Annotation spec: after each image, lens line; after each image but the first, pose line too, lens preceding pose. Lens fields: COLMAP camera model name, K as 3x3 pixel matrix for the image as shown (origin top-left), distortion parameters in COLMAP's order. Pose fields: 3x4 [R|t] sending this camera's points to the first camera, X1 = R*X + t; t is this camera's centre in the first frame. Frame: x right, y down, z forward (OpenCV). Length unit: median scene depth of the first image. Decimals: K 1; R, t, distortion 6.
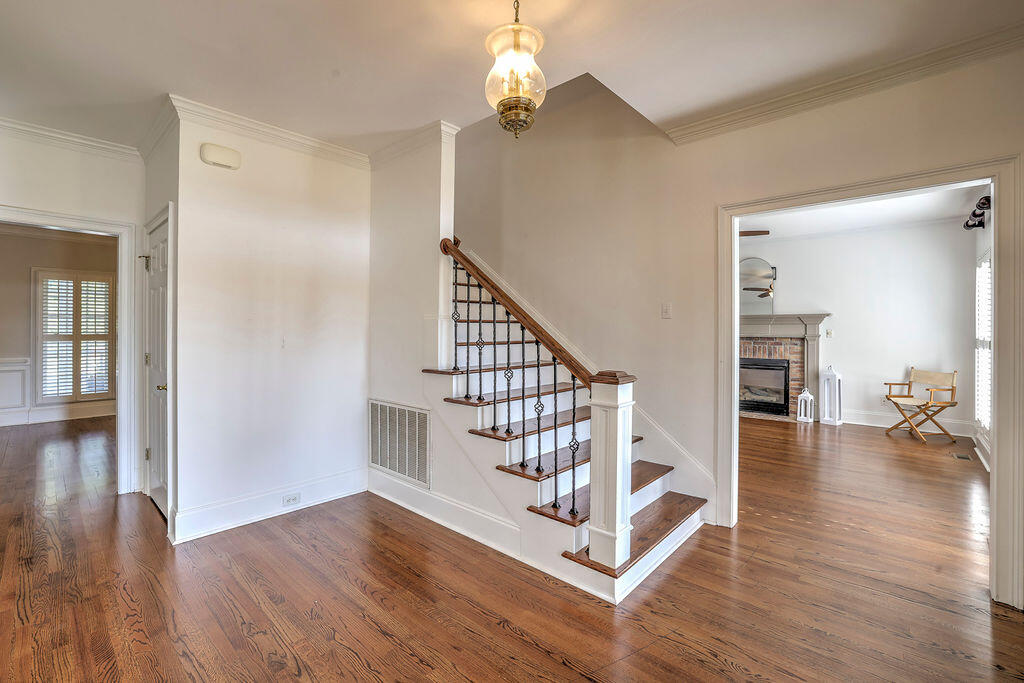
lens RADIAL K [[437.3, 0, 507.0], [0, 437.3, 329.5], [0, 0, 1]] dist [-0.027374, 0.000365]
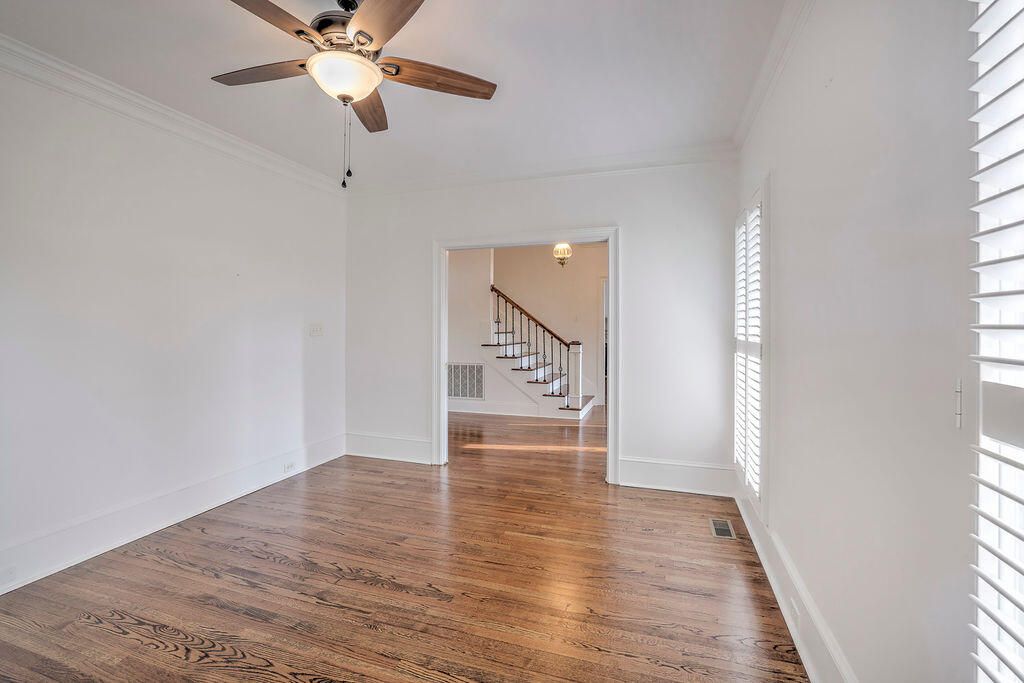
lens RADIAL K [[444.4, 0, 506.2], [0, 444.4, 326.8], [0, 0, 1]] dist [-0.023972, 0.000507]
pose [[0.921917, -0.003708, 0.387371, -1.075822], [0.001037, 0.999974, 0.007103, -0.015672], [-0.387387, -0.006146, 0.921897, -1.237666]]
